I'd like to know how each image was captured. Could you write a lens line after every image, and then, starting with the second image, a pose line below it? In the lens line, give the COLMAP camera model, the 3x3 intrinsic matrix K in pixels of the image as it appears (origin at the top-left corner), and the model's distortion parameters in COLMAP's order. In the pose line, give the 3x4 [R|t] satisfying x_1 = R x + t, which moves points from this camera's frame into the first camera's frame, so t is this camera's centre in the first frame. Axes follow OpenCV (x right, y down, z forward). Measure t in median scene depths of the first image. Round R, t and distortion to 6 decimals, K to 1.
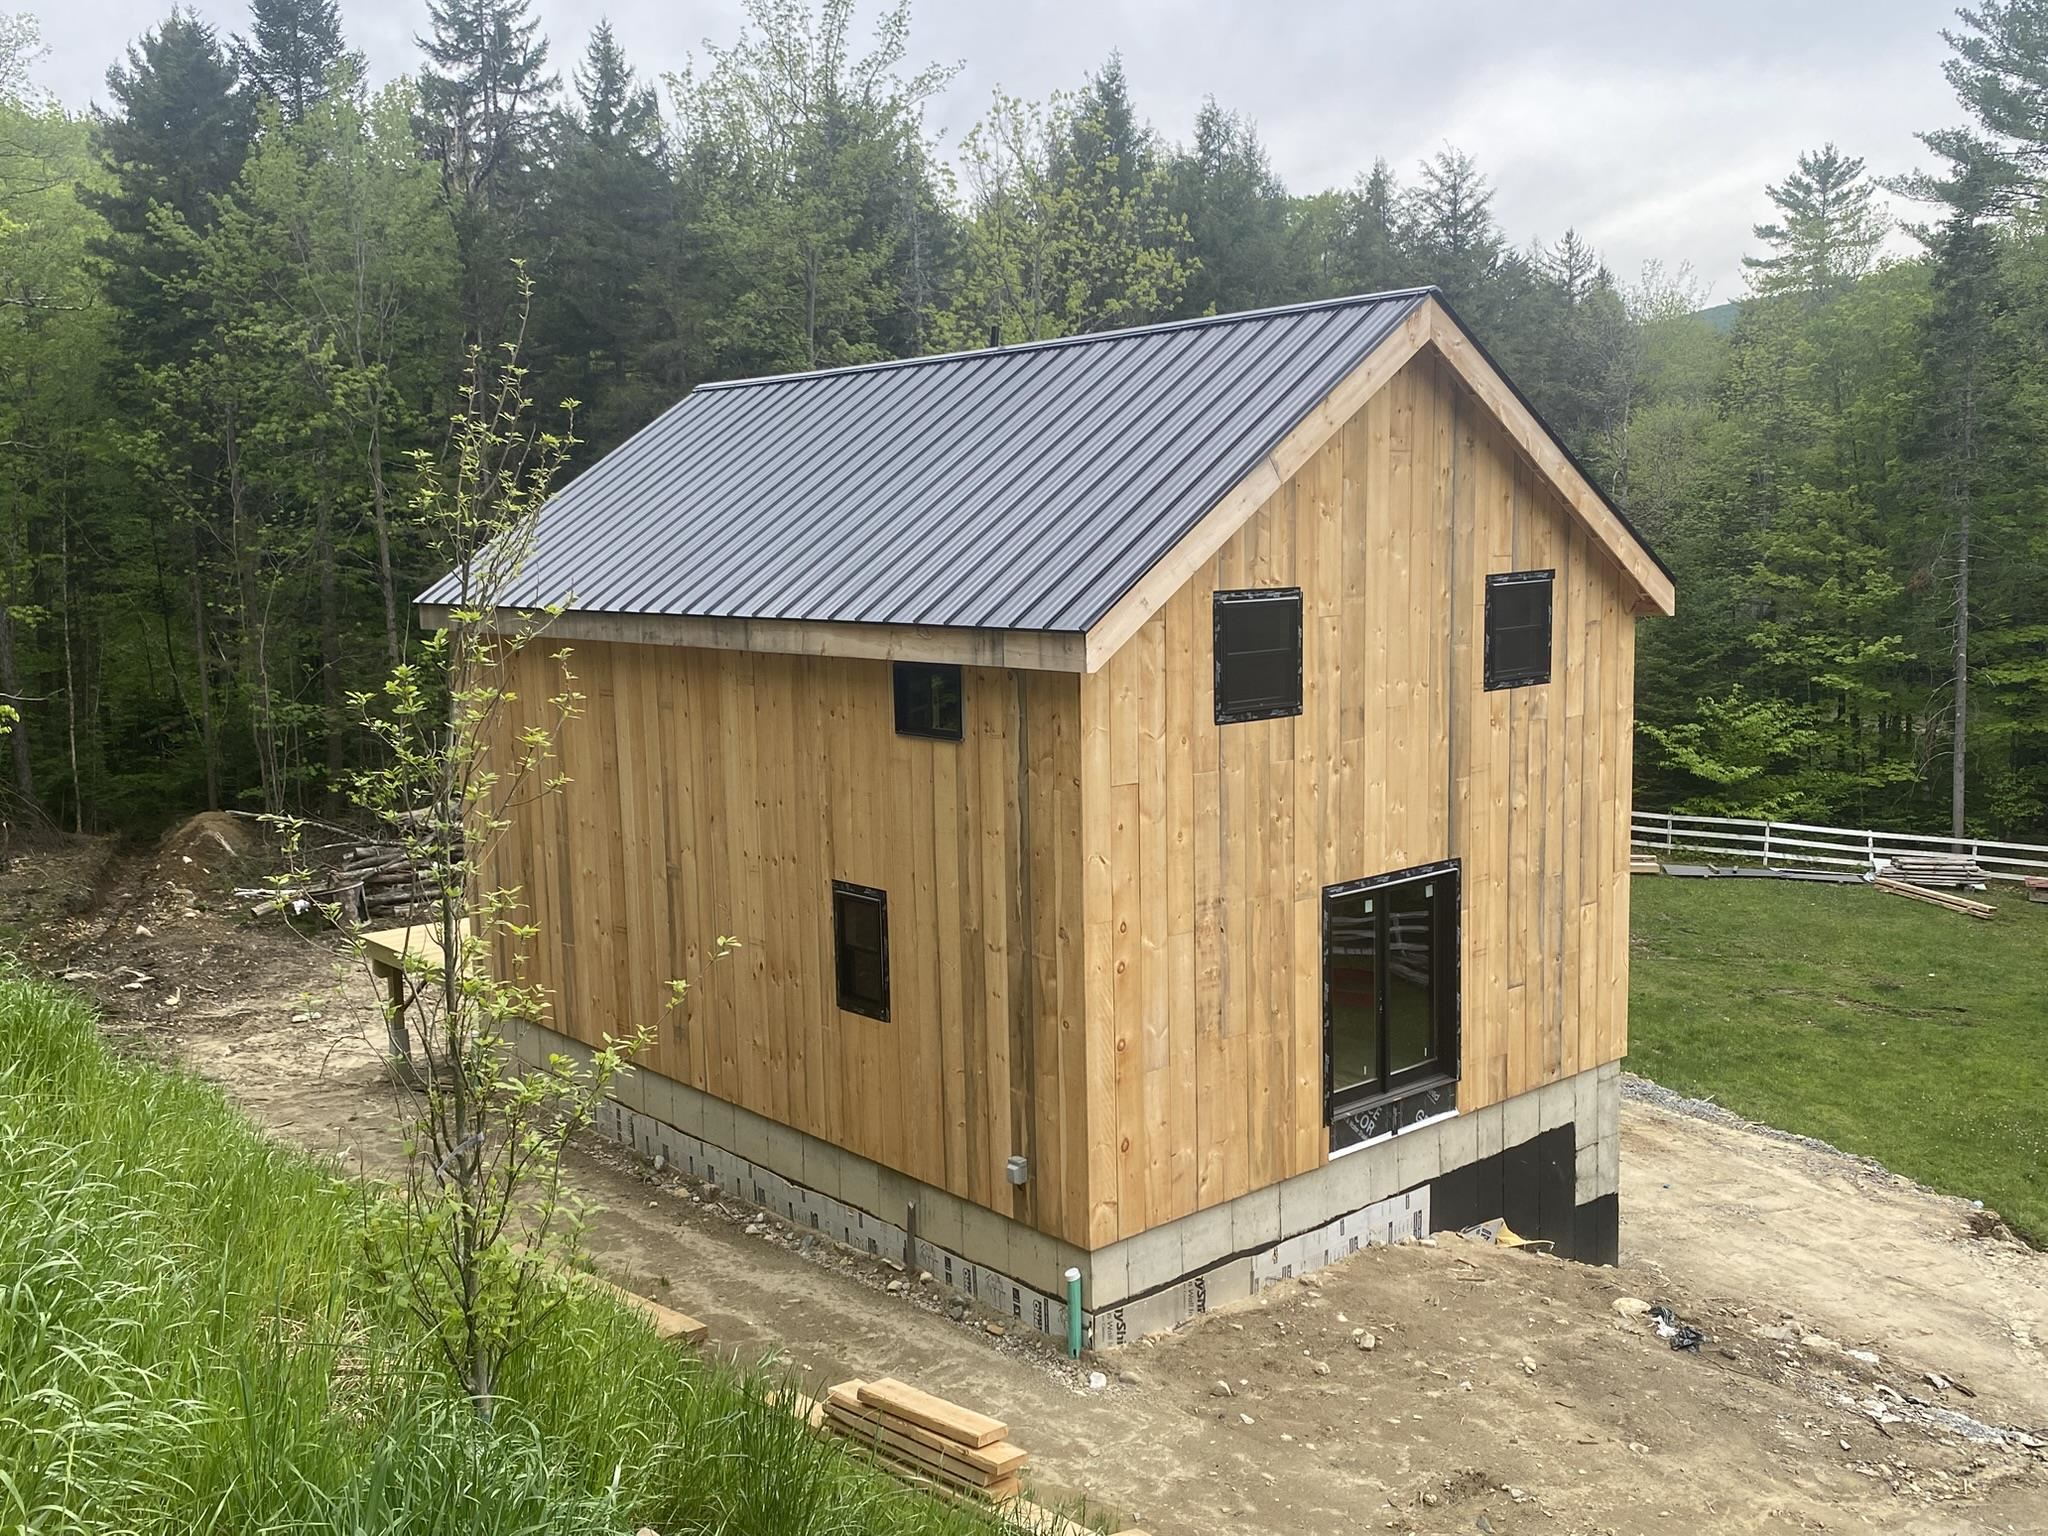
lens RADIAL K [[1838.0, 0, 1107.1], [0, 1838.0, 761.9], [0, 0, 1]] dist [0.120645, -0.265432]
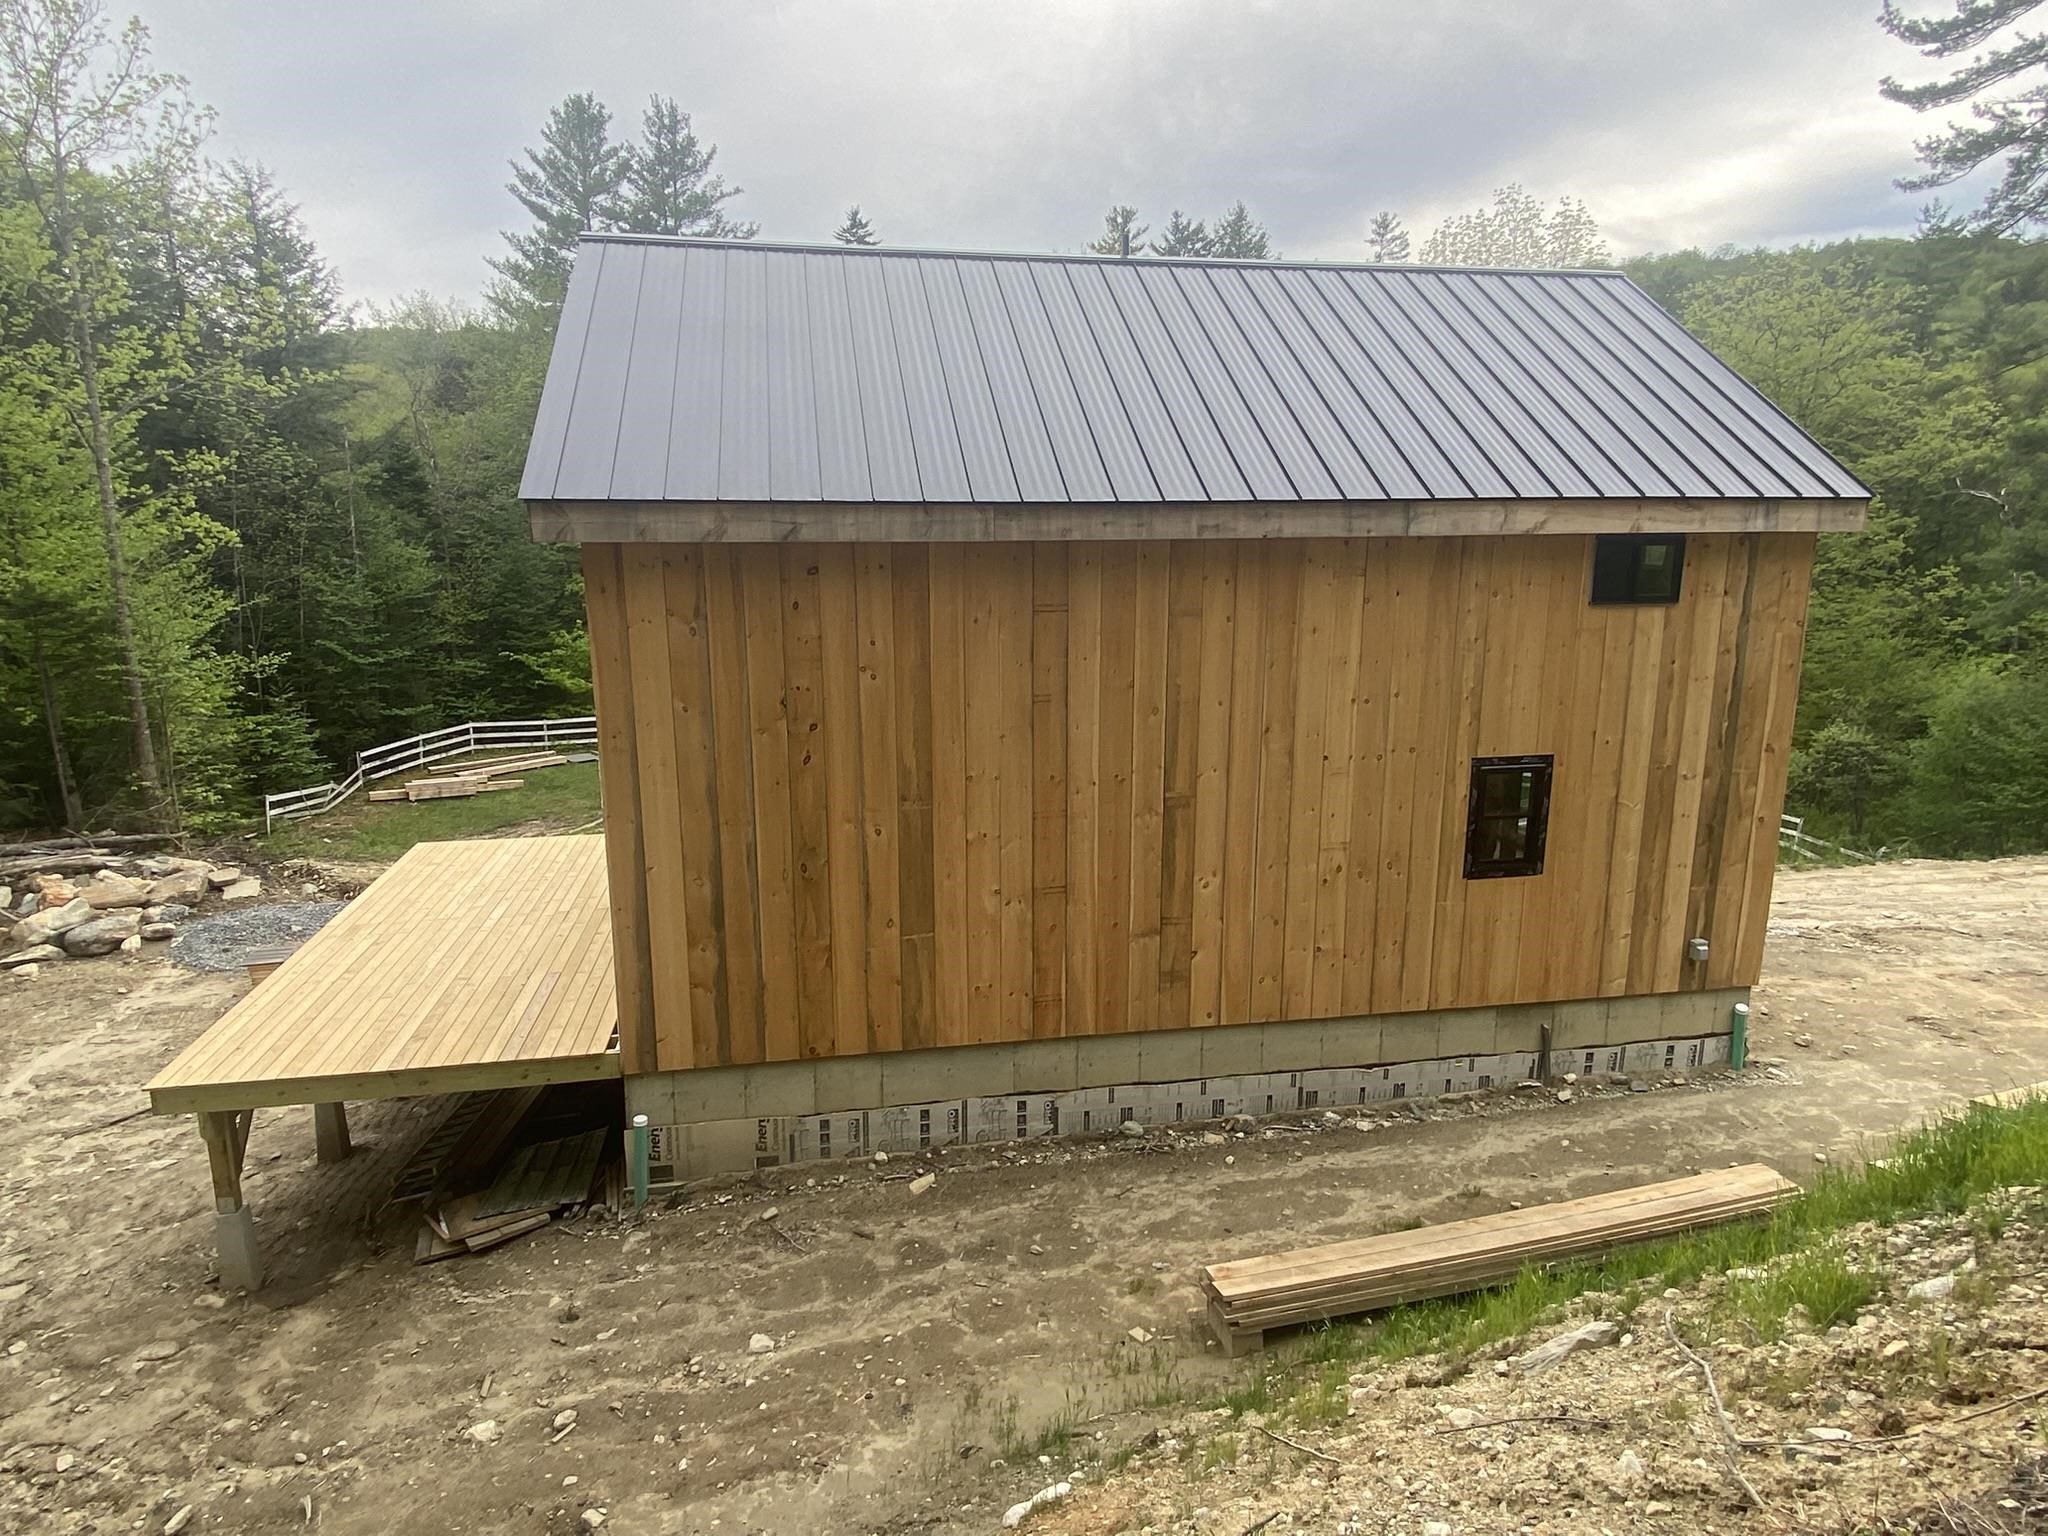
lens RADIAL K [[1175.4, 0, 1024.0], [0, 1175.4, 768.0], [0, 0, 1]] dist [0.052289, -0.058491]
pose [[0.529174, -0.159984, 0.833295, -0.747878], [0.099476, 0.986989, 0.126321, -0.035435], [-0.842662, 0.016047, 0.538204, 0.764674]]
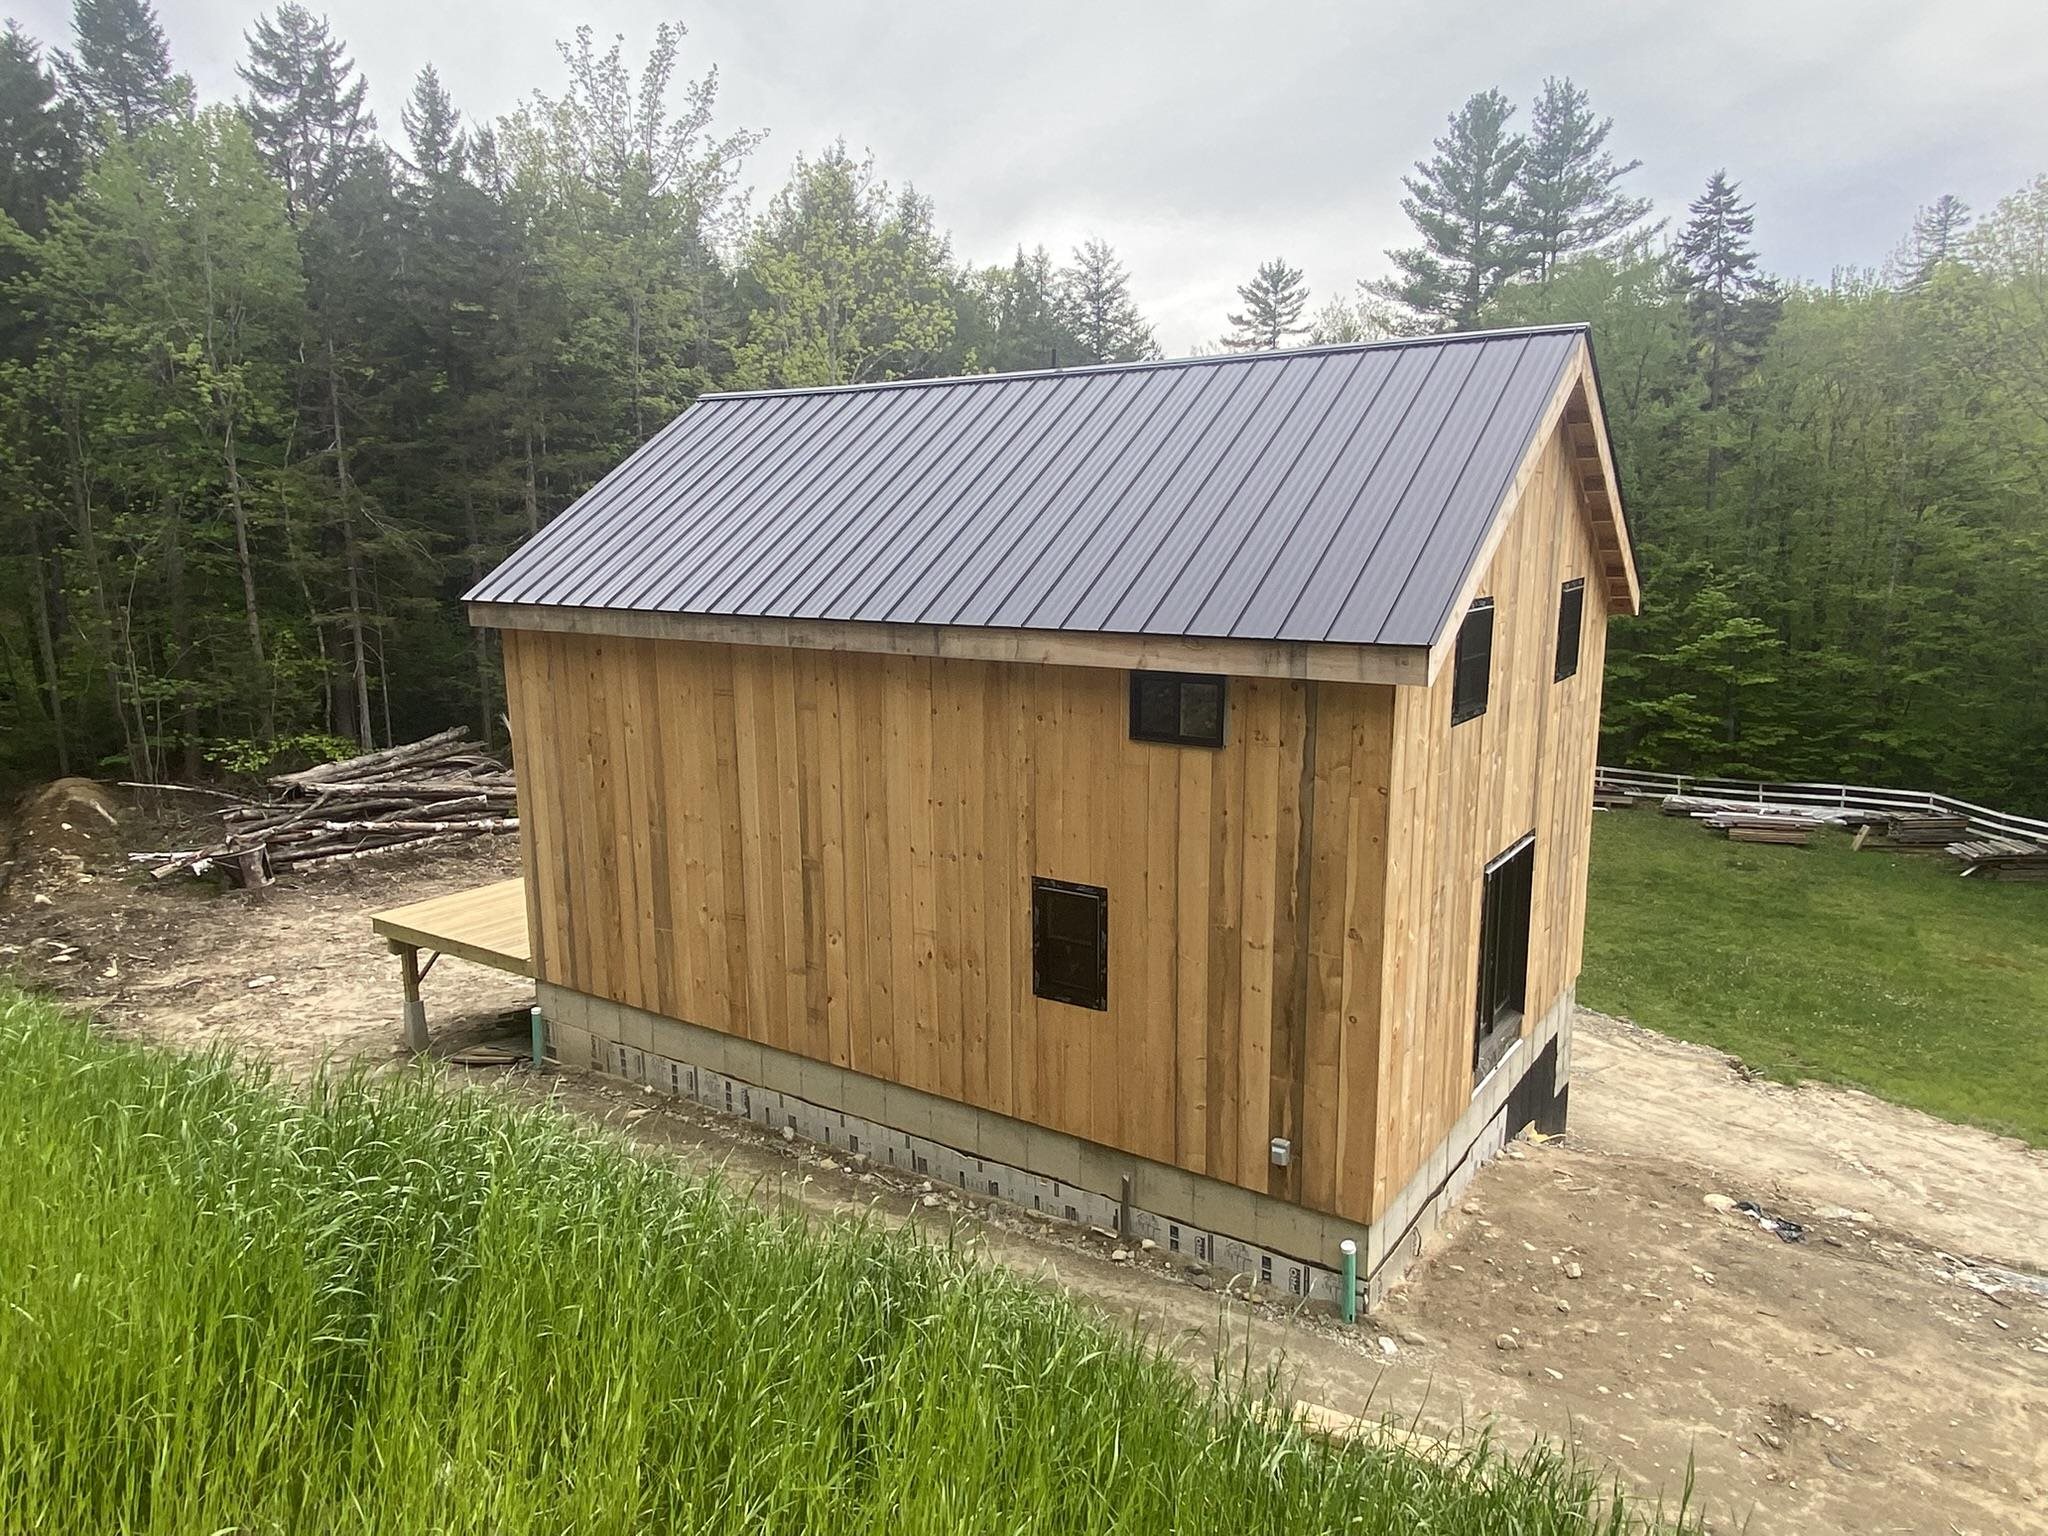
lens RADIAL K [[1323.0, 0, 1057.8], [0, 1323.0, 771.3], [0, 0, 1]] dist [0.067250, -0.074314]
pose [[0.969076, -0.030657, 0.244850, -0.283851], [0.016564, 0.998096, 0.059413, -0.035830], [-0.246205, -0.053520, 0.967739, 0.244086]]
